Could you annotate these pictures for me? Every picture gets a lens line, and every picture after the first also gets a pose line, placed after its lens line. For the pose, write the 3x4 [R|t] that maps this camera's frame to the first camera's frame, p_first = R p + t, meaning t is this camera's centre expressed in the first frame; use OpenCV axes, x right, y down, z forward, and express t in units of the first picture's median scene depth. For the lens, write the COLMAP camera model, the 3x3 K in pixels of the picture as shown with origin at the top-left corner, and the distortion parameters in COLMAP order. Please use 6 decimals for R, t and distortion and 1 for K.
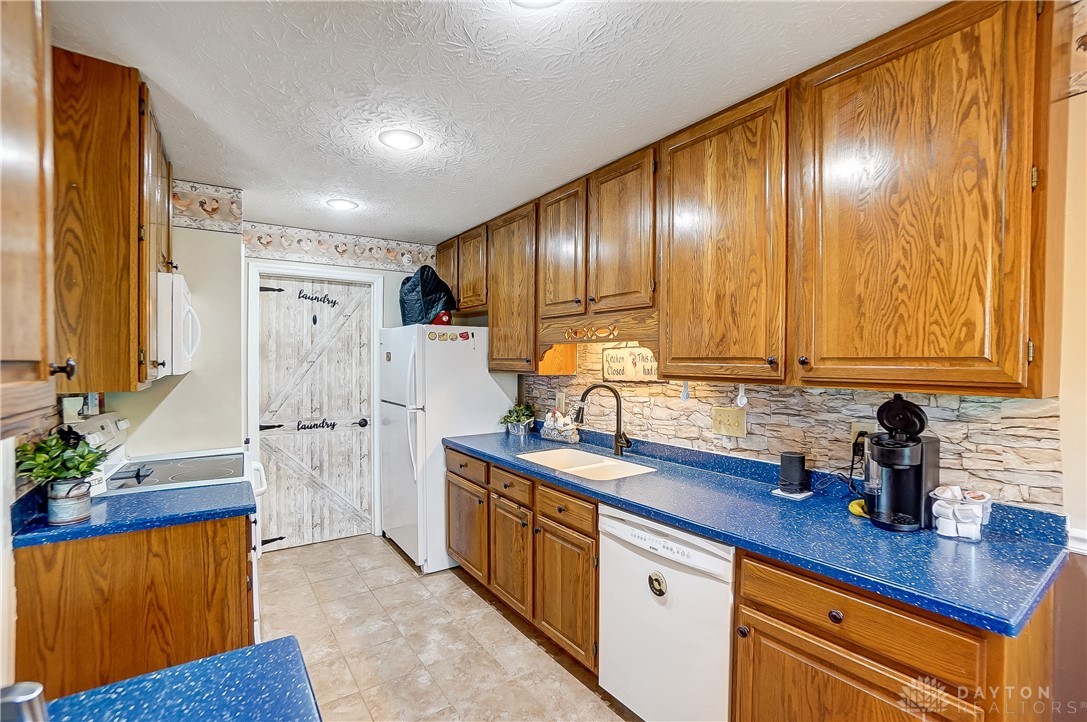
lens RADIAL K [[485.4, 0, 544.3], [0, 485.4, 367.3], [0, 0, 1]] dist [-0.031538, 0.000897]
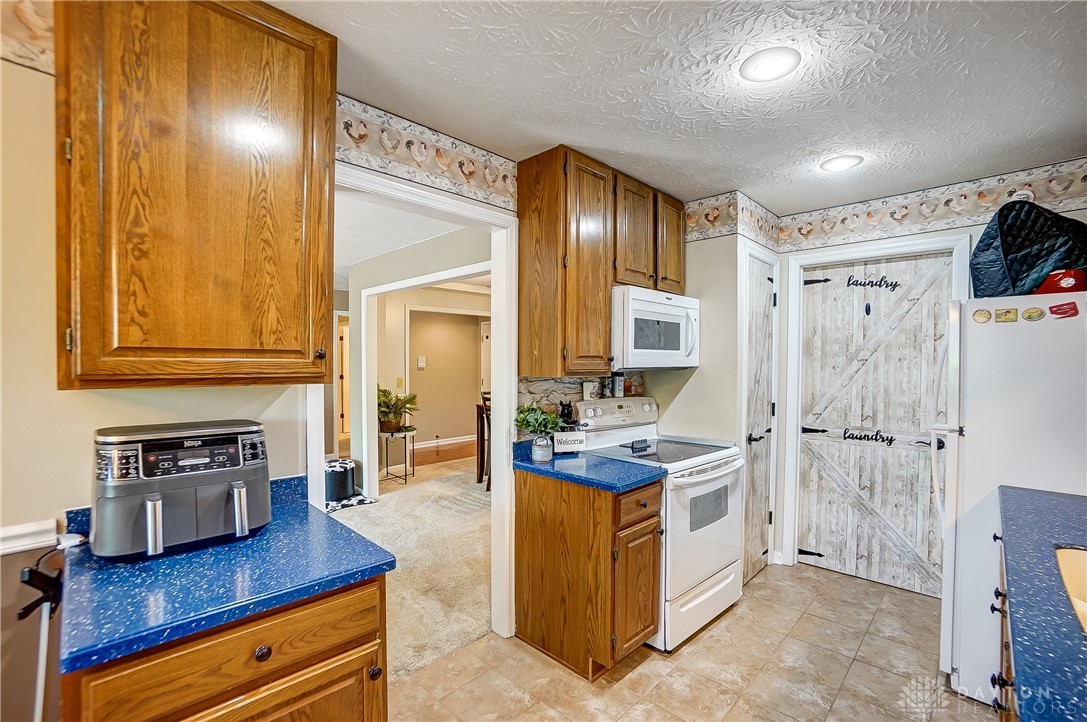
lens RADIAL K [[485.4, 0, 544.3], [0, 485.4, 367.3], [0, 0, 1]] dist [-0.031538, 0.000897]
pose [[0.195814, 0.008086, -0.980608, 0.233898], [-0.016796, 0.999847, 0.004891, 0.006884], [0.980497, 0.015513, 0.195920, 0.311227]]
